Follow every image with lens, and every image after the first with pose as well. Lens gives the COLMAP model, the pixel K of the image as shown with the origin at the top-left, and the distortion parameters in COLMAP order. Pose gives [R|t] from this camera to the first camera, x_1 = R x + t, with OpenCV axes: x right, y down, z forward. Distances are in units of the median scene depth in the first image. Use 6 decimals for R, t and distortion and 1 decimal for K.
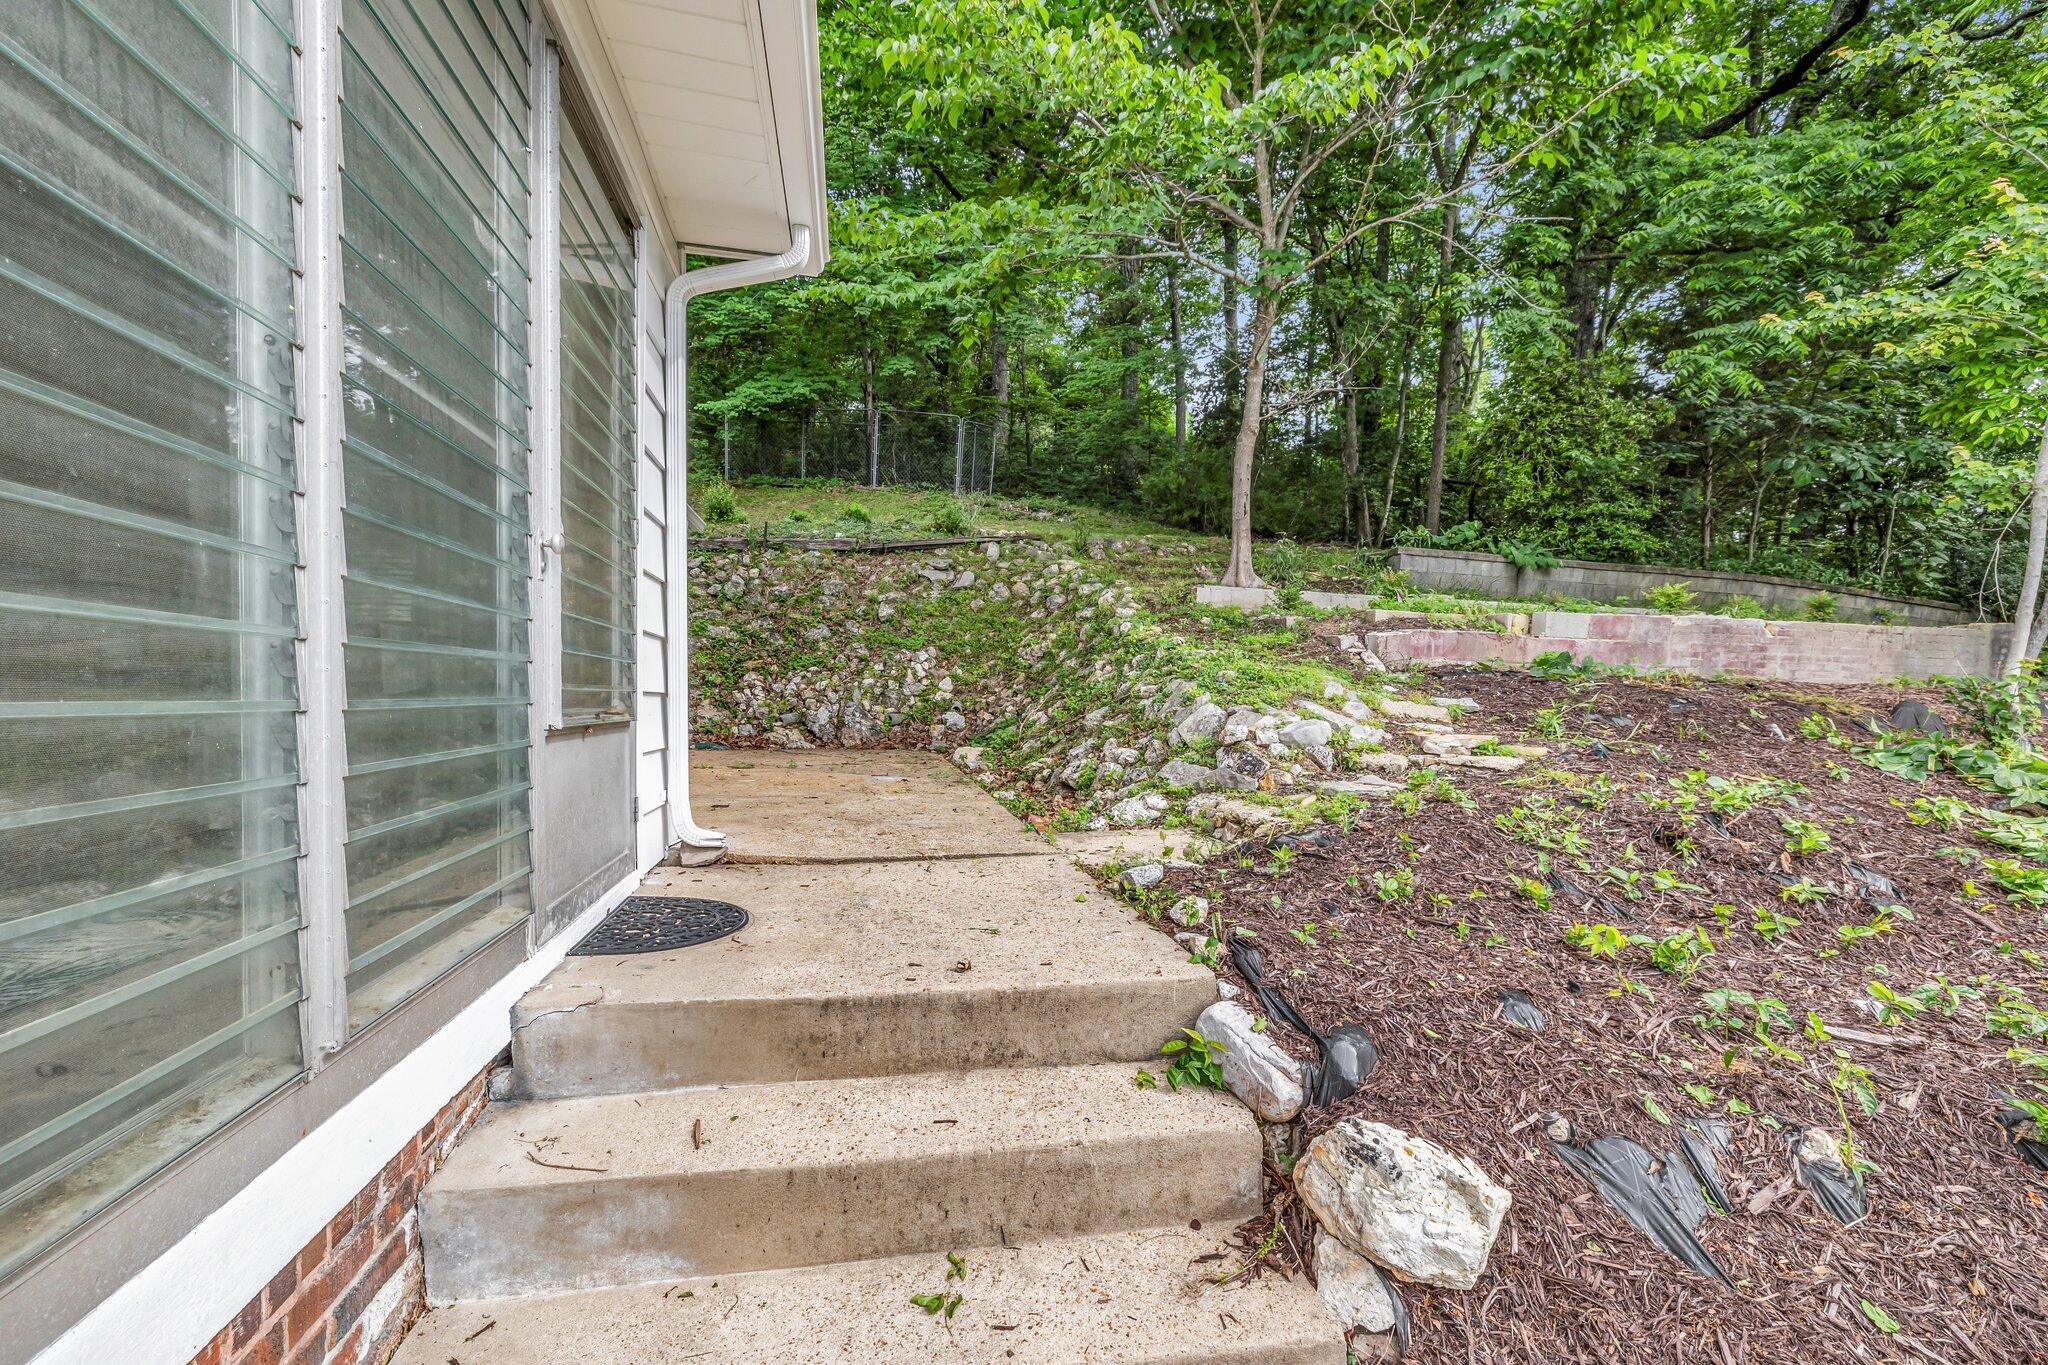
lens RADIAL K [[867.1, 0, 1022.9], [0, 867.1, 702.9], [0, 0, 1]] dist [-0.000985, 0.000382]
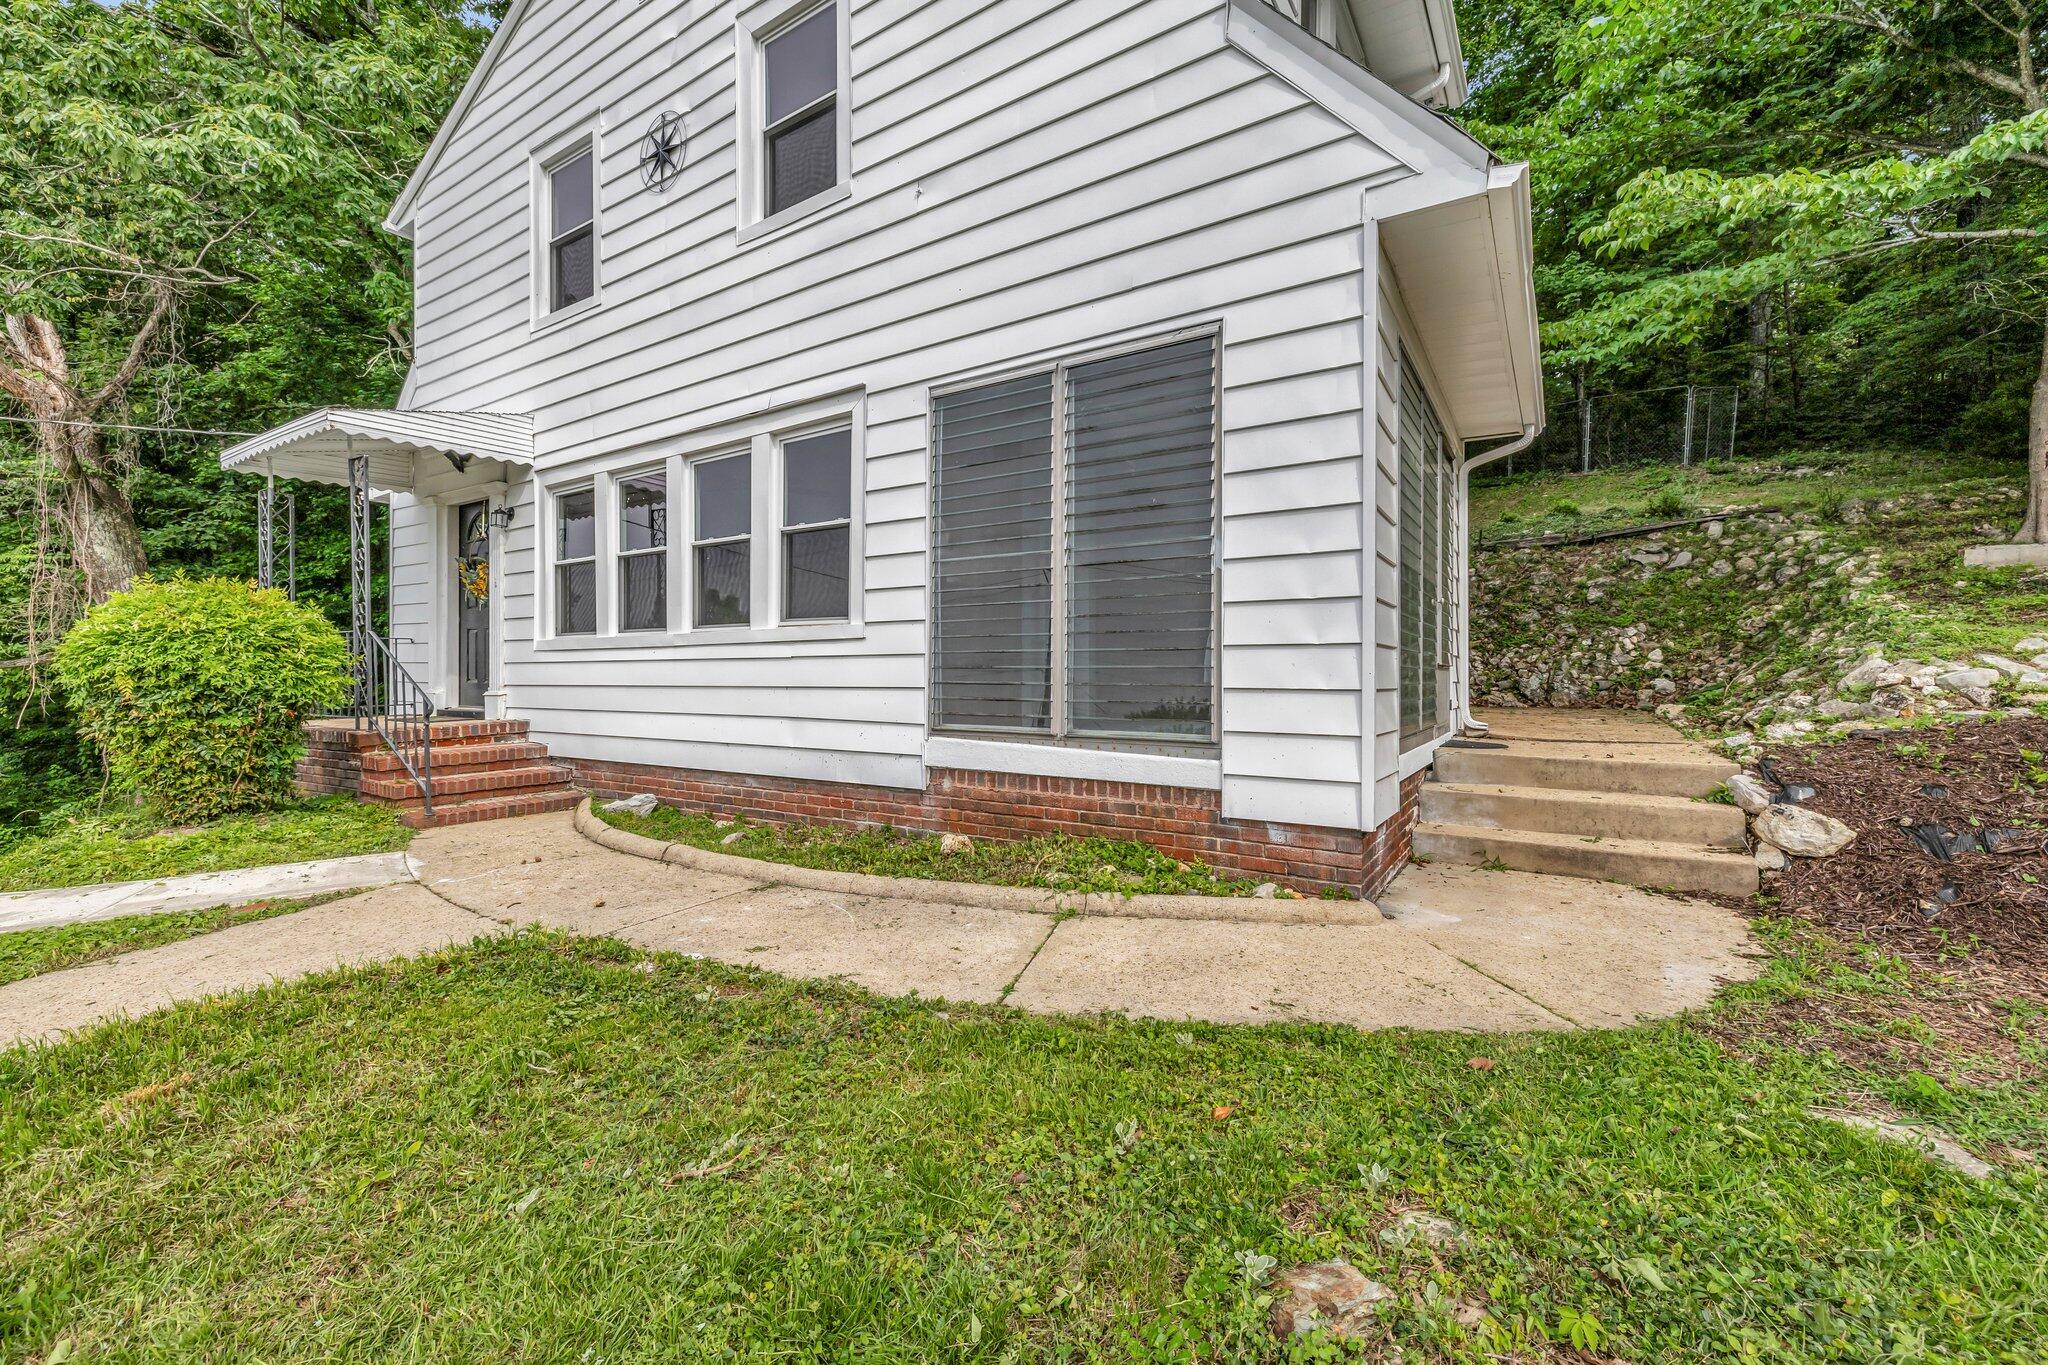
lens RADIAL K [[867.1, 0, 1007.2], [0, 867.1, 688.2], [0, 0, 1]] dist [-0.000985, 0.000382]
pose [[0.721474, -0.001247, -0.692441, 0.086805], [0.000925, 0.999999, -0.000838, 0.022701], [0.692441, -0.000036, 0.721474, -0.427316]]
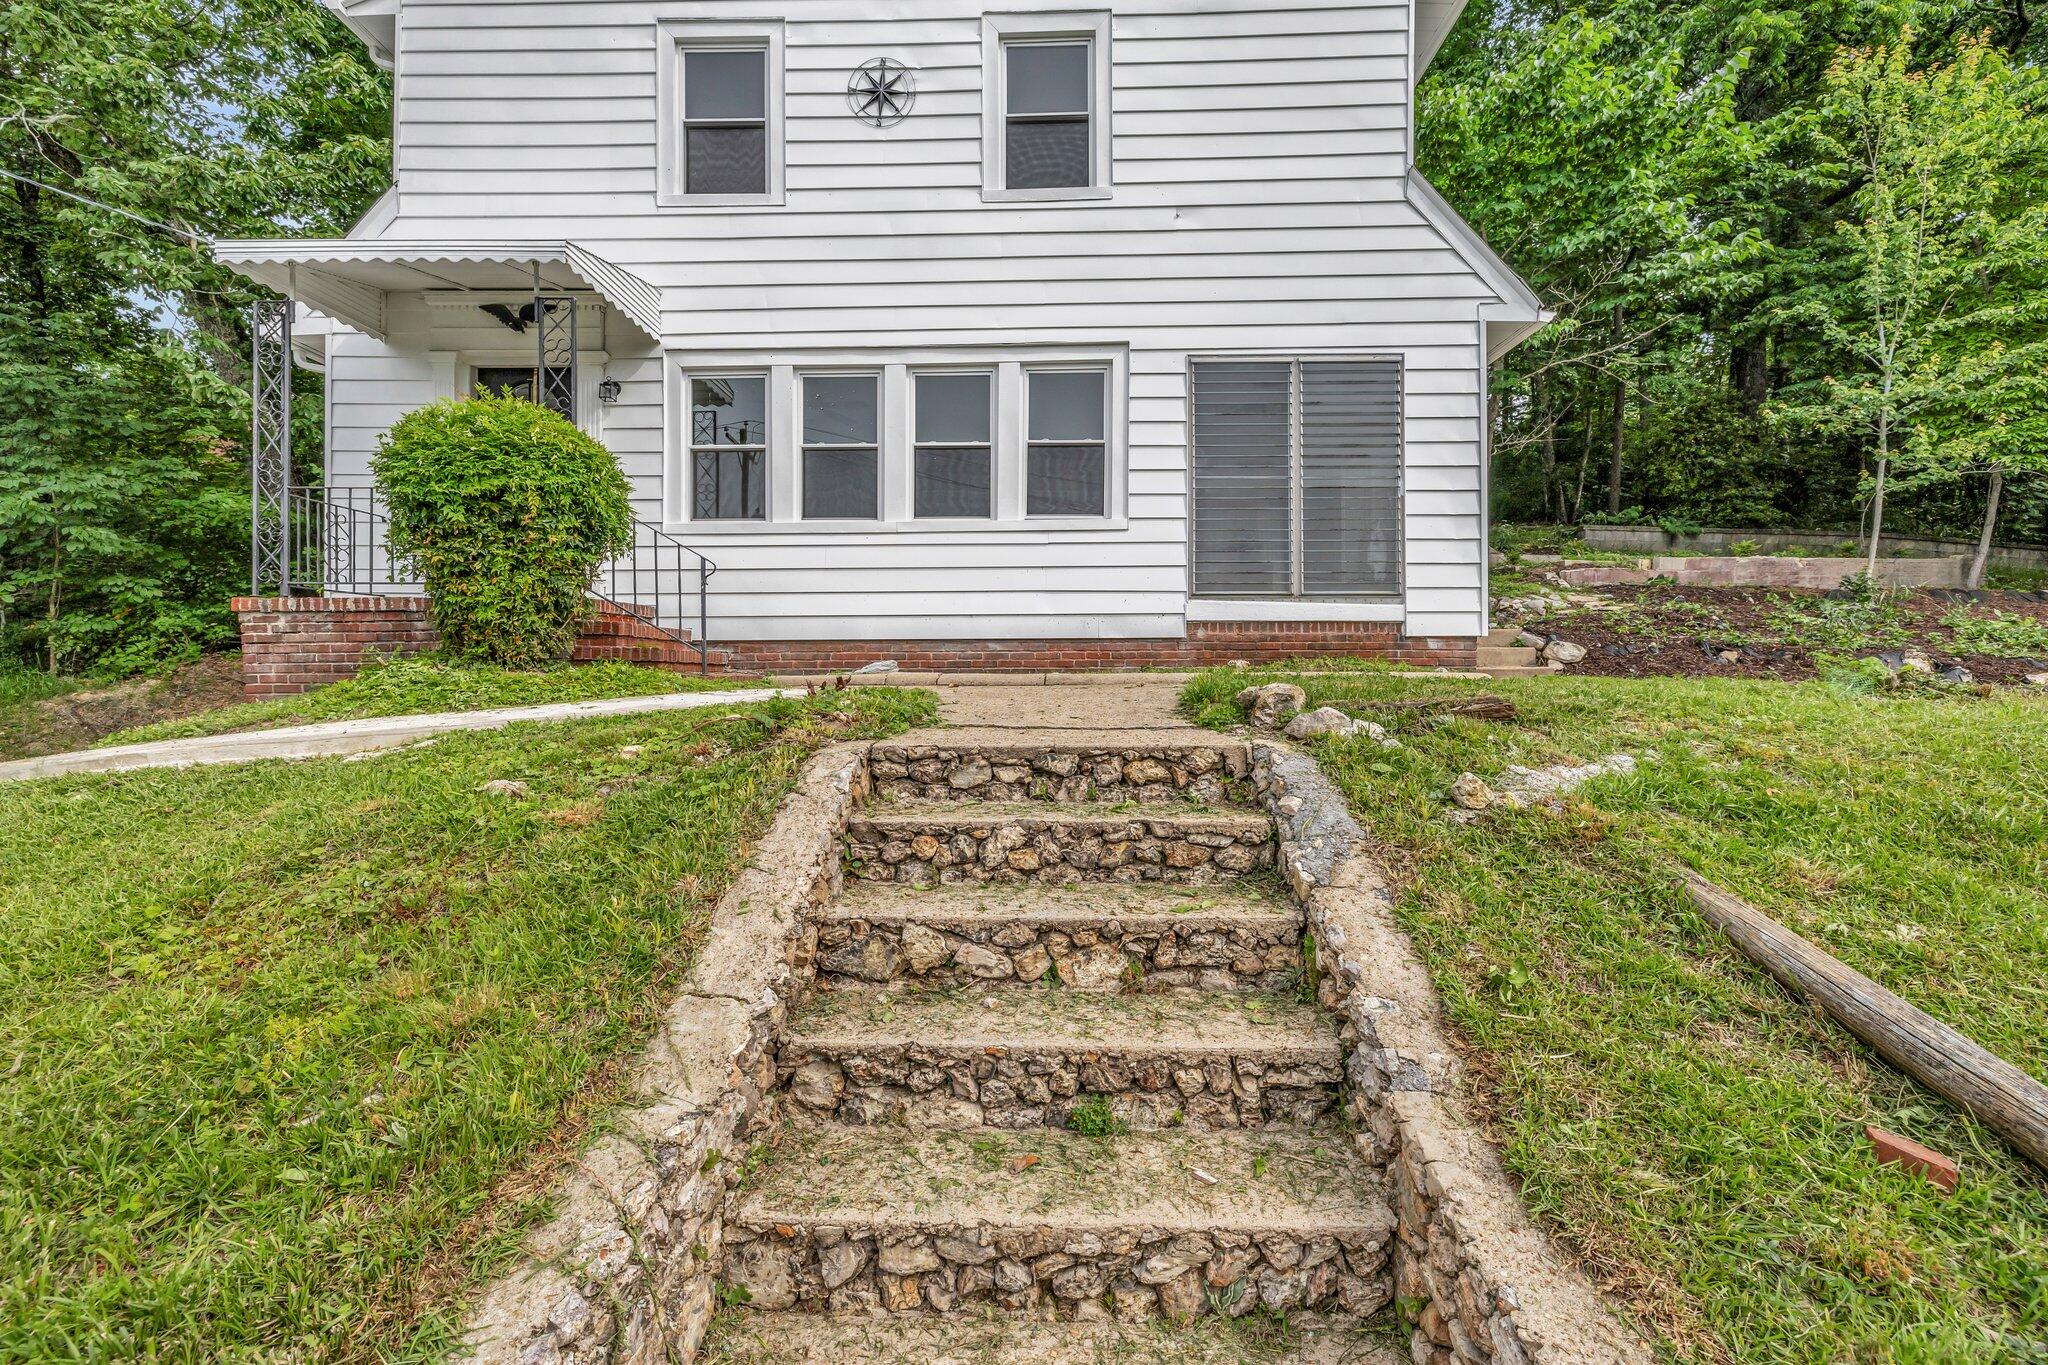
lens RADIAL K [[867.1, 0, 1011.6], [0, 867.1, 691.9], [0, 0, 1]] dist [-0.000985, 0.000382]
pose [[0.981265, -0.010393, -0.192385, -0.329936], [0.009998, 0.999945, -0.003027, 0.134931], [0.192406, 0.001046, 0.981315, -0.856445]]
